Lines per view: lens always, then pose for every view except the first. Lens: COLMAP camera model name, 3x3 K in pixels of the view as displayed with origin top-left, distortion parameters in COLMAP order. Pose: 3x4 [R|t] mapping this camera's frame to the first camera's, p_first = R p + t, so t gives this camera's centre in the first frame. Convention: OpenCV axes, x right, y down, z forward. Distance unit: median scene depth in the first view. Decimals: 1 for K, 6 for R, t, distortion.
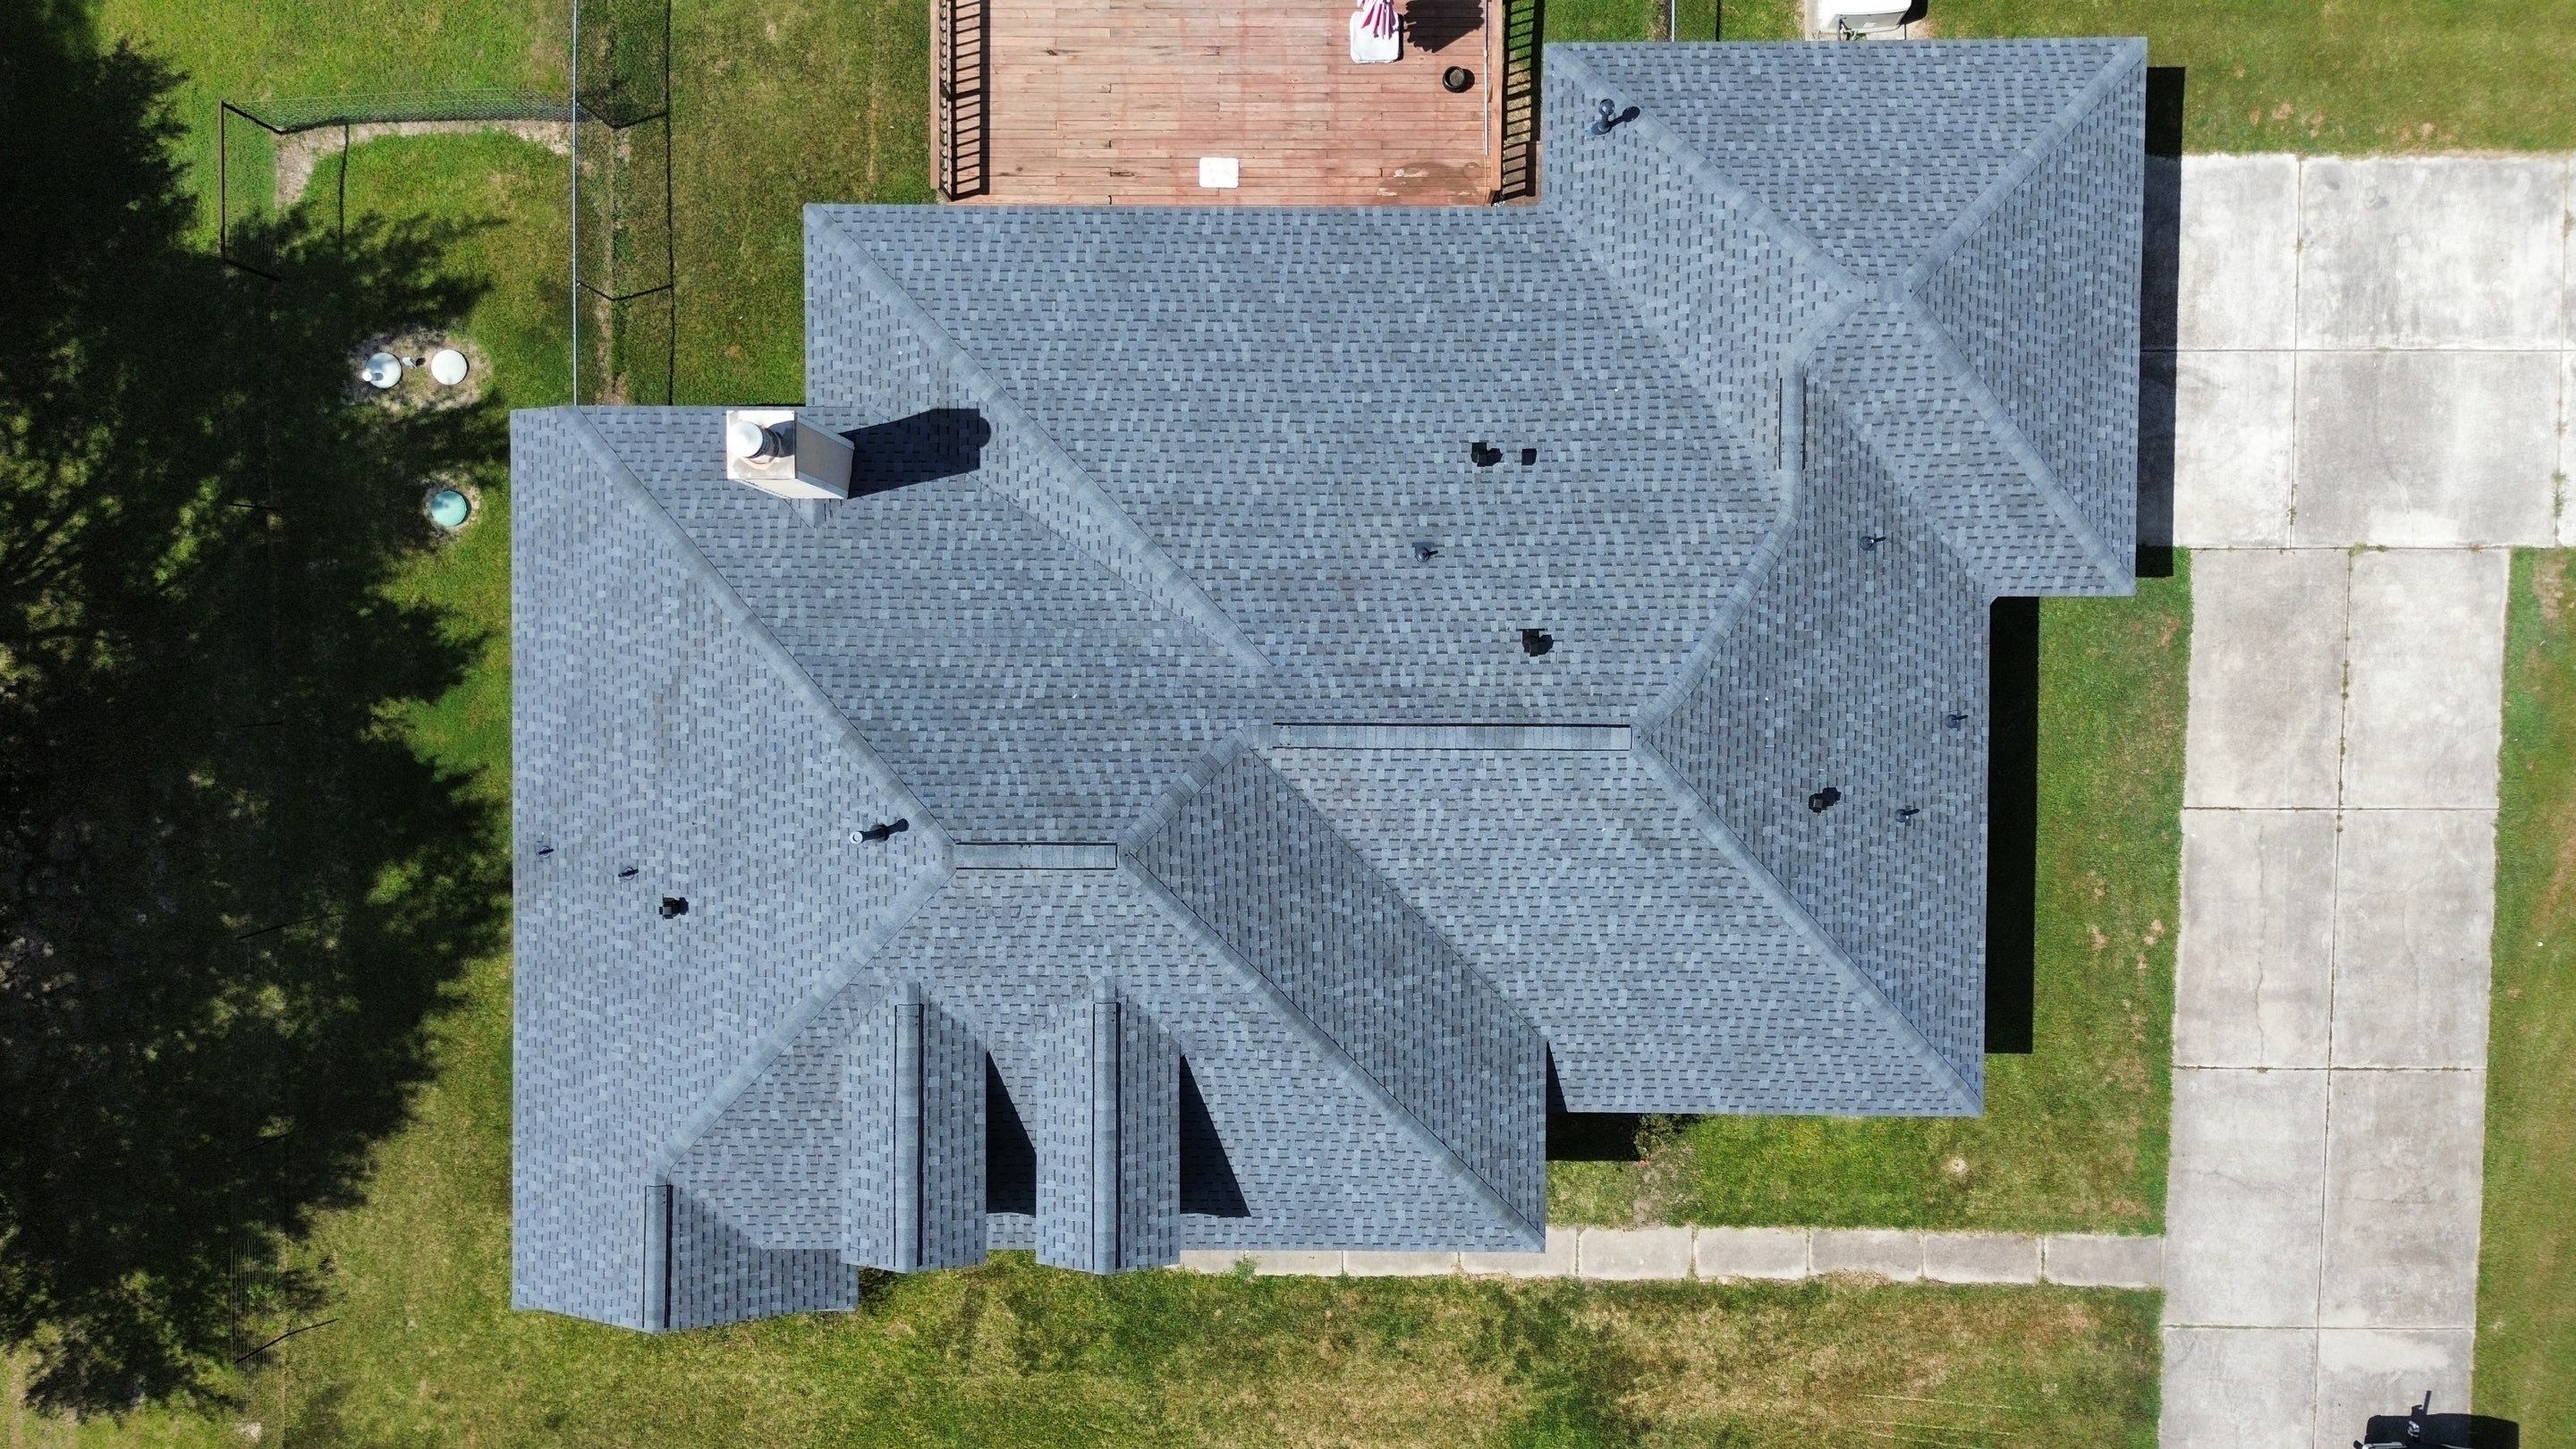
lens RADIAL K [[1831.9, 0, 1294.3], [0, 1831.9, 729.9], [0, 0, 1]] dist [0.076330, -0.081999]
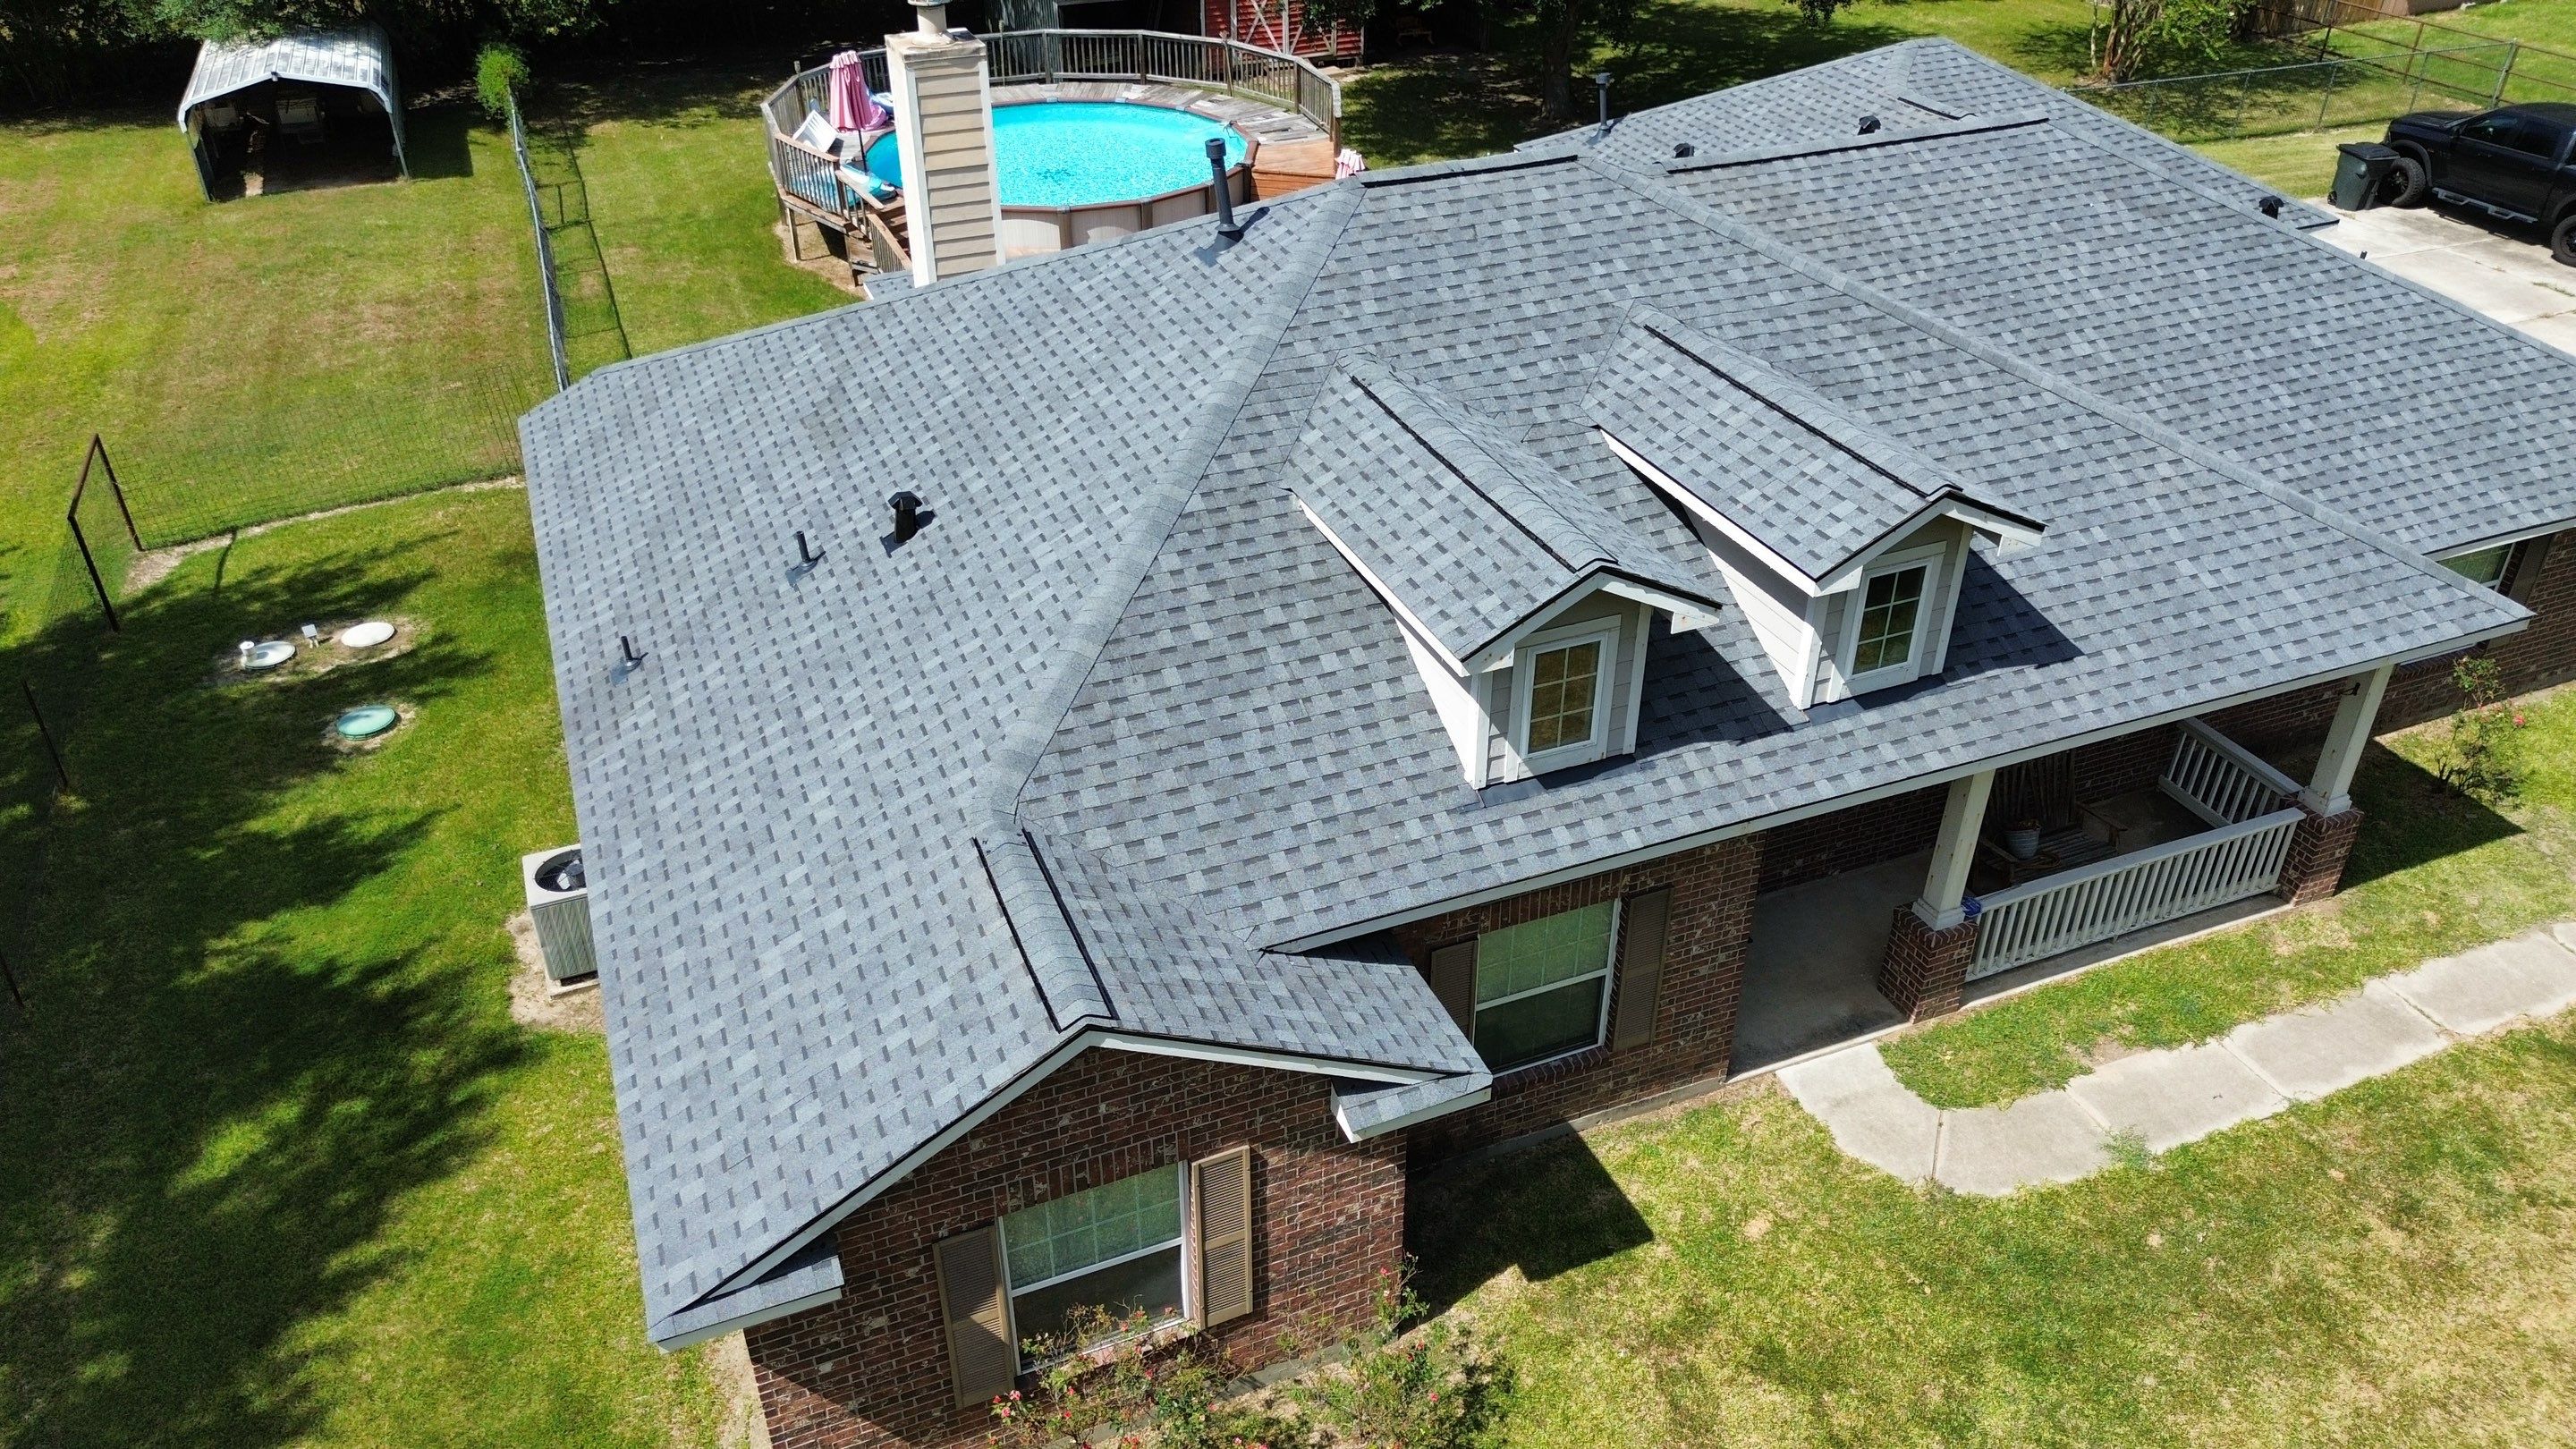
lens RADIAL K [[1831.9, 0, 1290.7], [0, 1831.9, 729.9], [0, 0, 1]] dist [0.076330, -0.081999]
pose [[0.923779, -0.199626, 0.326776, -0.416578], [0.382926, 0.483231, -0.787309, 0.610521], [-0.000741, 0.852430, 0.522840, 0.738483]]
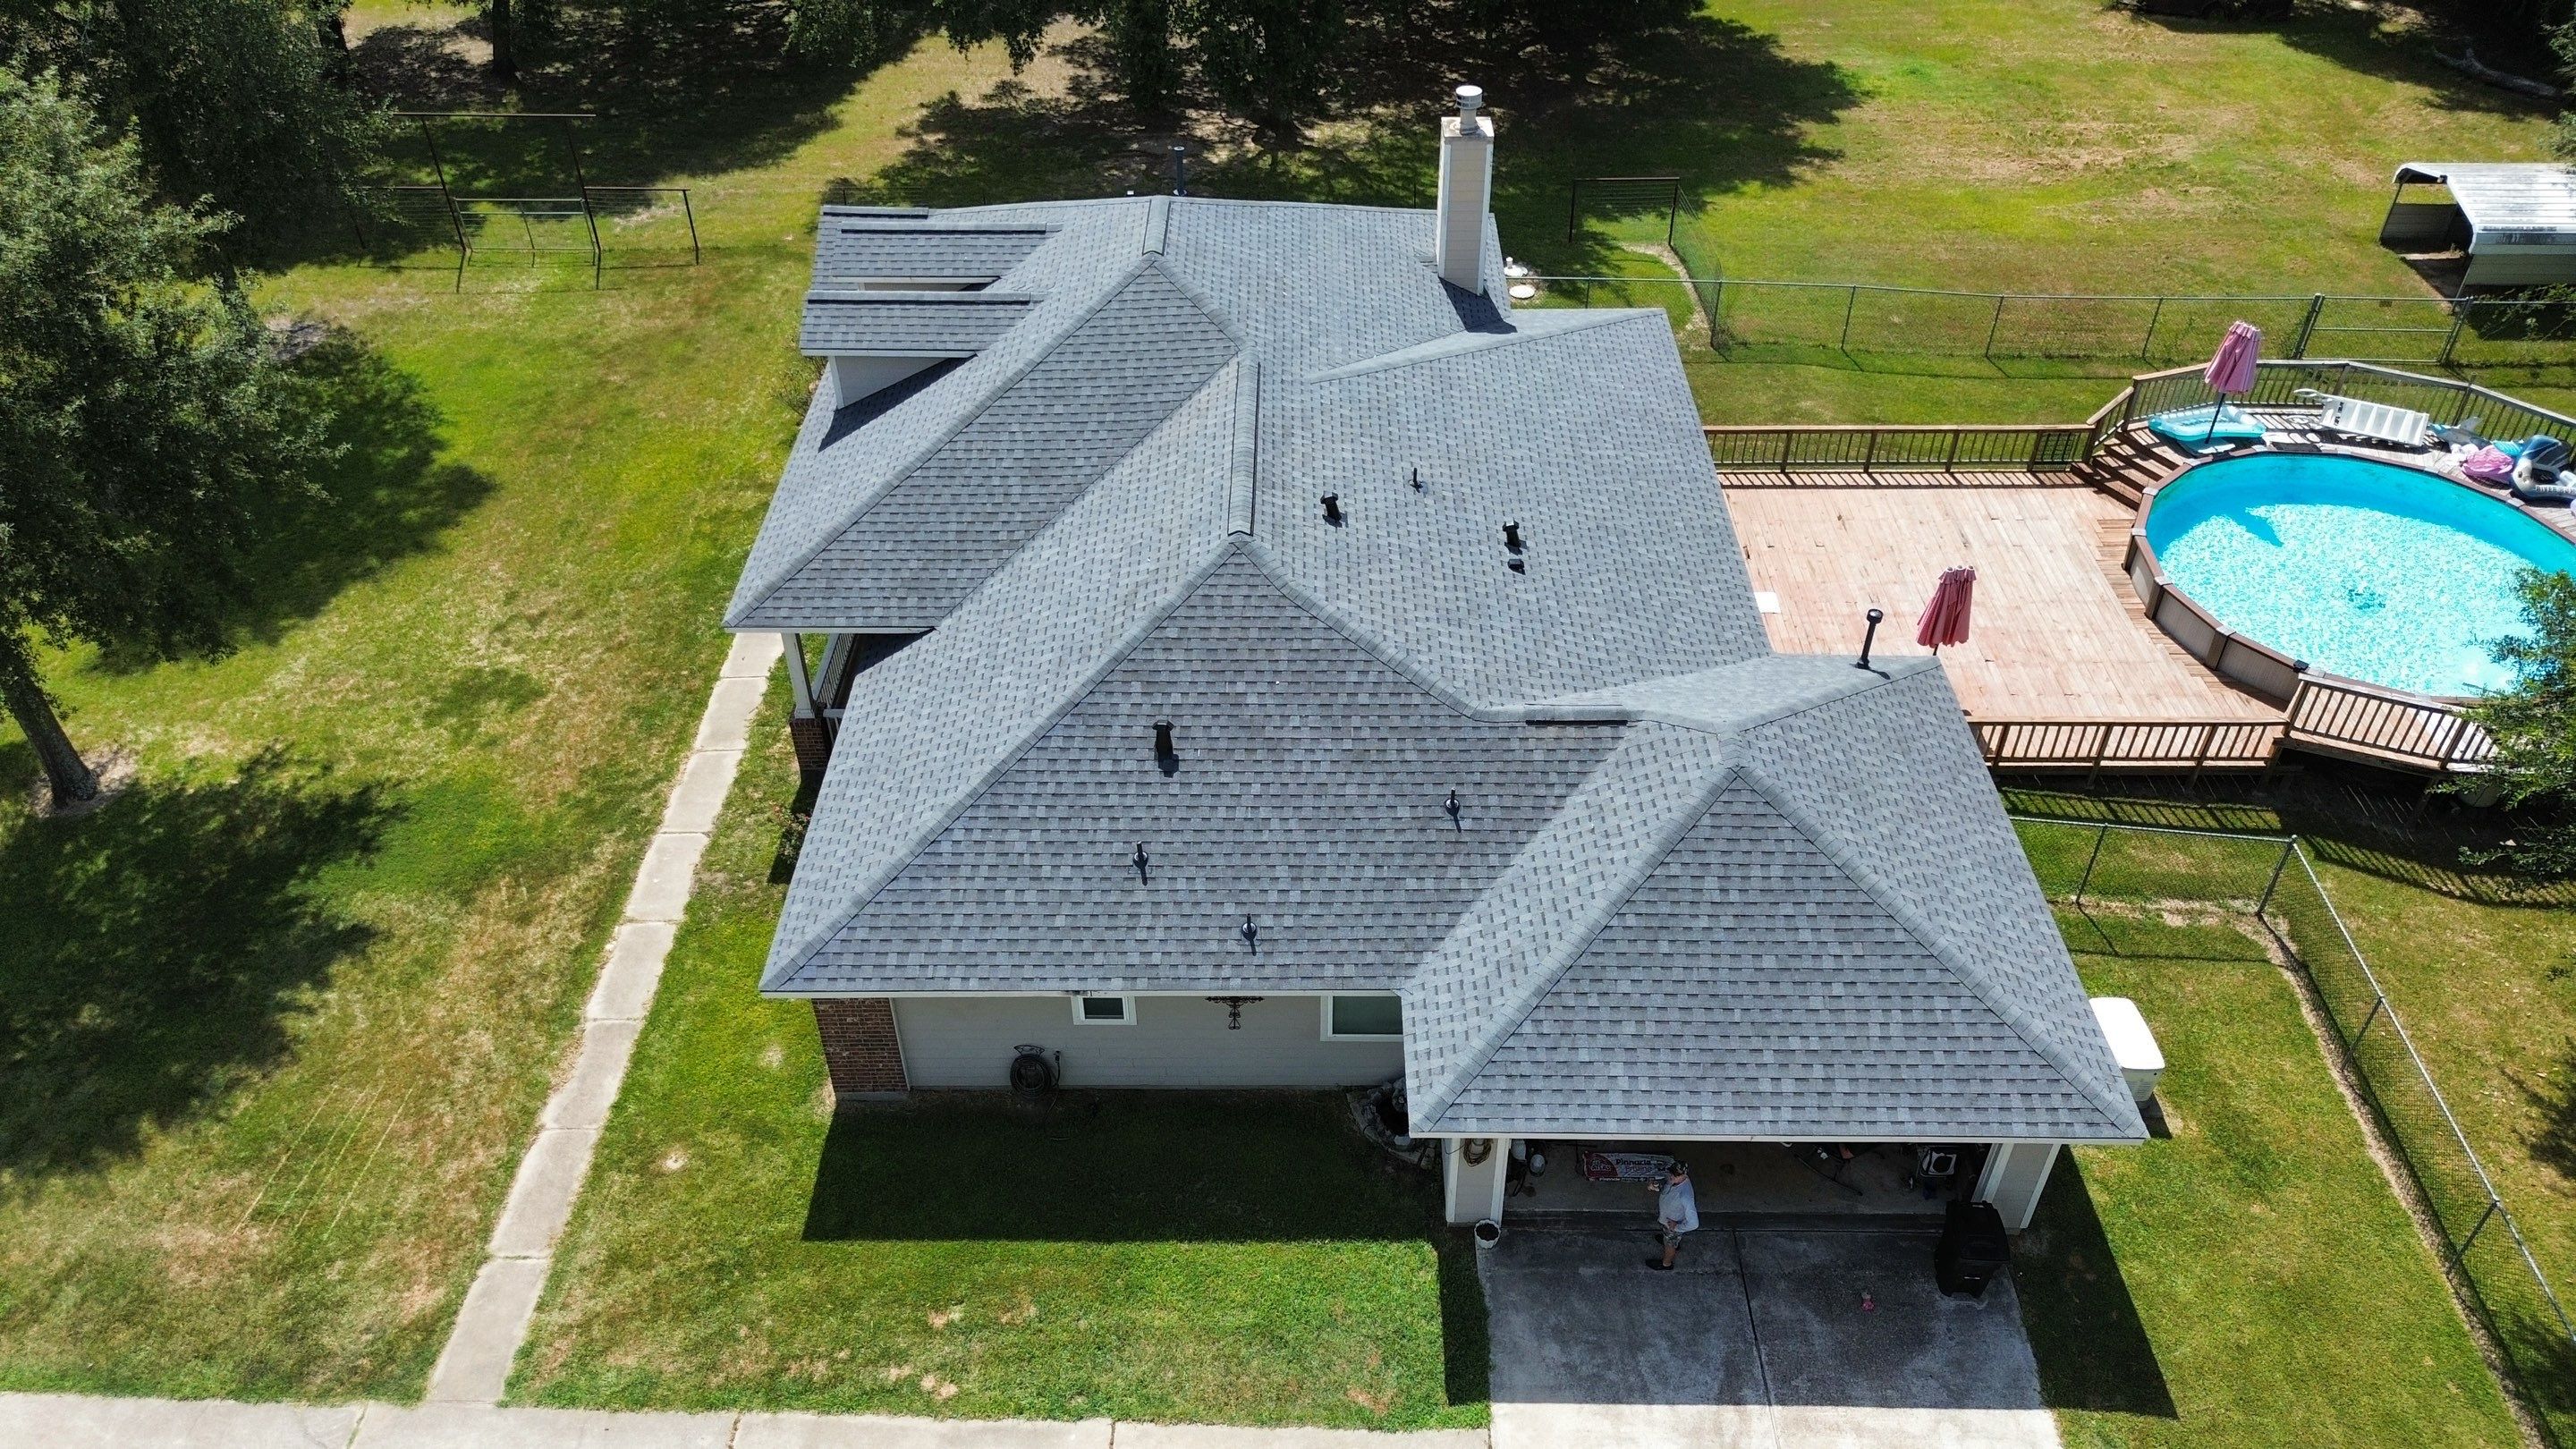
lens RADIAL K [[1831.9, 0, 1298.3], [0, 1831.9, 731.6], [0, 0, 1]] dist [0.076330, -0.081999]
pose [[-0.000685, 0.649550, -0.760319, 0.935186], [-0.999827, -0.014579, -0.011554, -0.016382], [-0.018589, 0.760179, 0.649447, 0.397885]]
